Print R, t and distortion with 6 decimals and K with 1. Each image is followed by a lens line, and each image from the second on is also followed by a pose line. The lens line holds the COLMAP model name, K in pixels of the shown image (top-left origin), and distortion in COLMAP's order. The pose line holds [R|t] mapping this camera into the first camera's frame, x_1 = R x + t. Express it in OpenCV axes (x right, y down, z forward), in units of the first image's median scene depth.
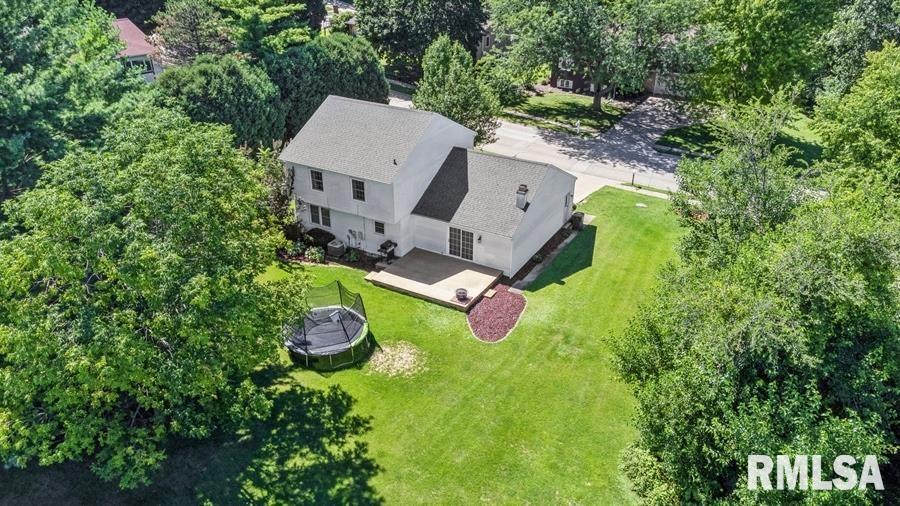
lens RADIAL K [[676.4, 0, 450.3], [0, 676.4, 254.5], [0, 0, 1]] dist [0.028757, 0.080496]
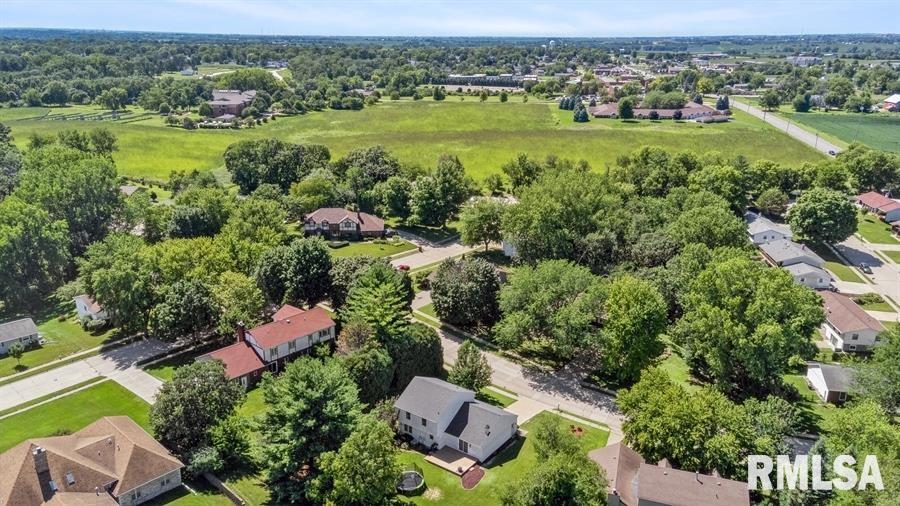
lens RADIAL K [[676.4, 0, 443.0], [0, 676.4, 259.8], [0, 0, 1]] dist [0.028757, 0.080496]
pose [[0.992126, 0.032444, -0.120966, 0.215448], [-0.051219, 0.986509, -0.155486, -0.292335], [0.114290, 0.160458, 0.980404, -1.529435]]
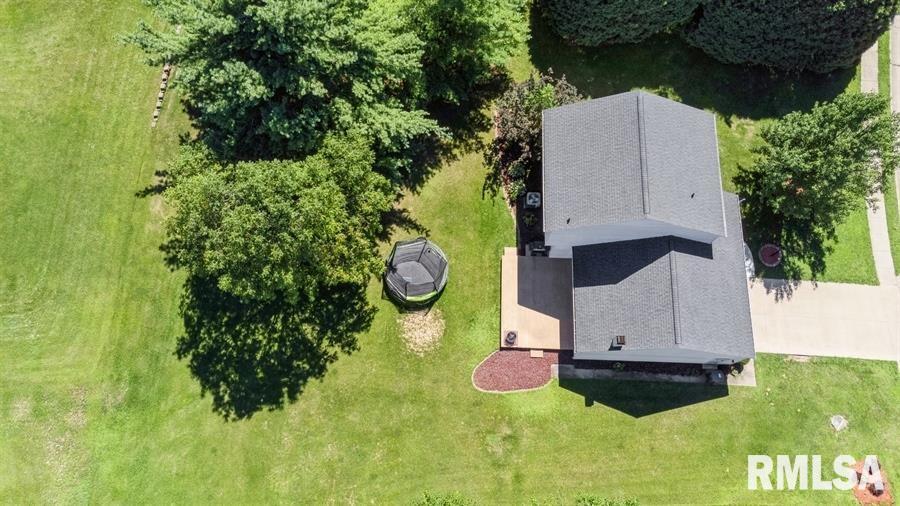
lens RADIAL K [[676.4, 0, 449.0], [0, 676.4, 253.7], [0, 0, 1]] dist [0.028757, 0.080496]
pose [[0.461802, 0.844166, -0.272254, 0.144323], [-0.416687, 0.477438, 0.773579, -0.768179], [0.783014, -0.243795, 0.572235, 0.240729]]
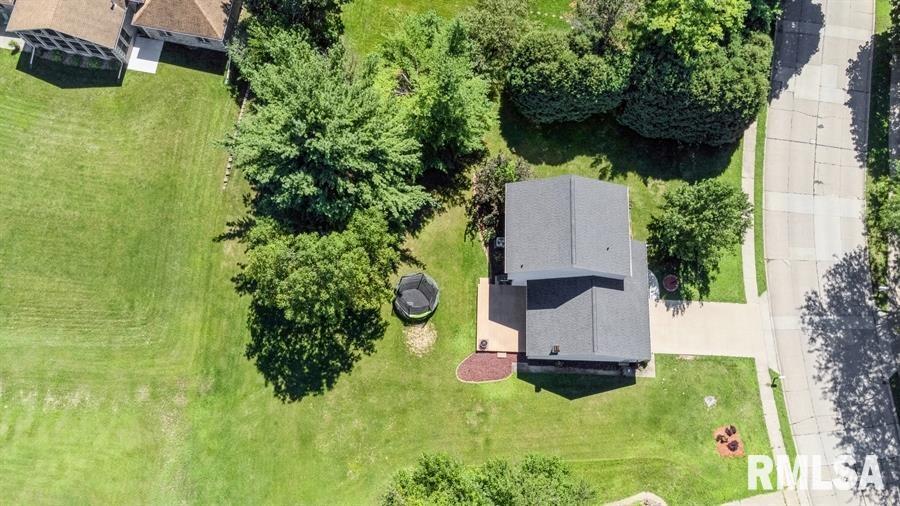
lens RADIAL K [[676.4, 0, 449.1], [0, 676.4, 253.7], [0, 0, 1]] dist [0.028757, 0.080496]
pose [[0.463840, 0.856493, -0.226435, 0.144077], [-0.418817, 0.437224, 0.795882, -1.162709], [0.780670, -0.274327, 0.561515, 0.050736]]
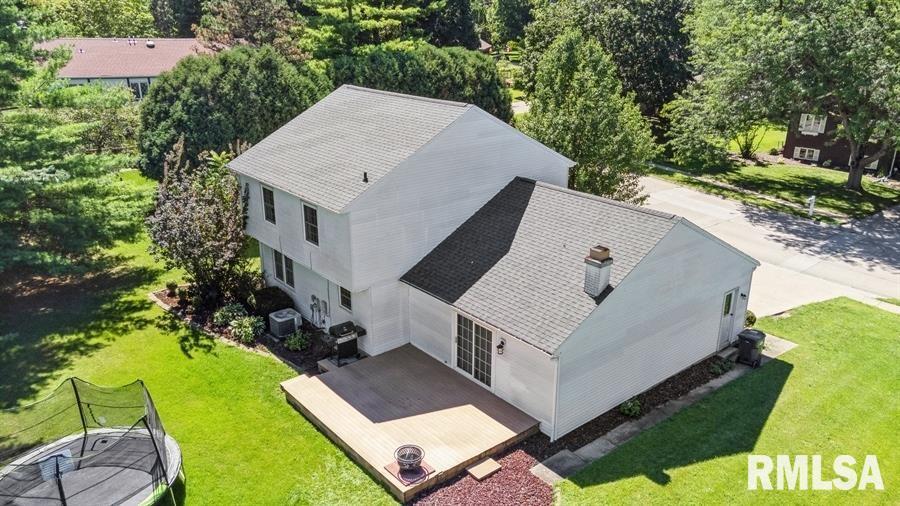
lens RADIAL K [[676.4, 0, 451.8], [0, 676.4, 257.2], [0, 0, 1]] dist [0.028757, 0.080496]
pose [[0.933670, 0.120095, -0.337398, 0.158014], [-0.165424, 0.980194, -0.108877, -0.025626], [0.317640, 0.157469, 0.935045, 0.491414]]
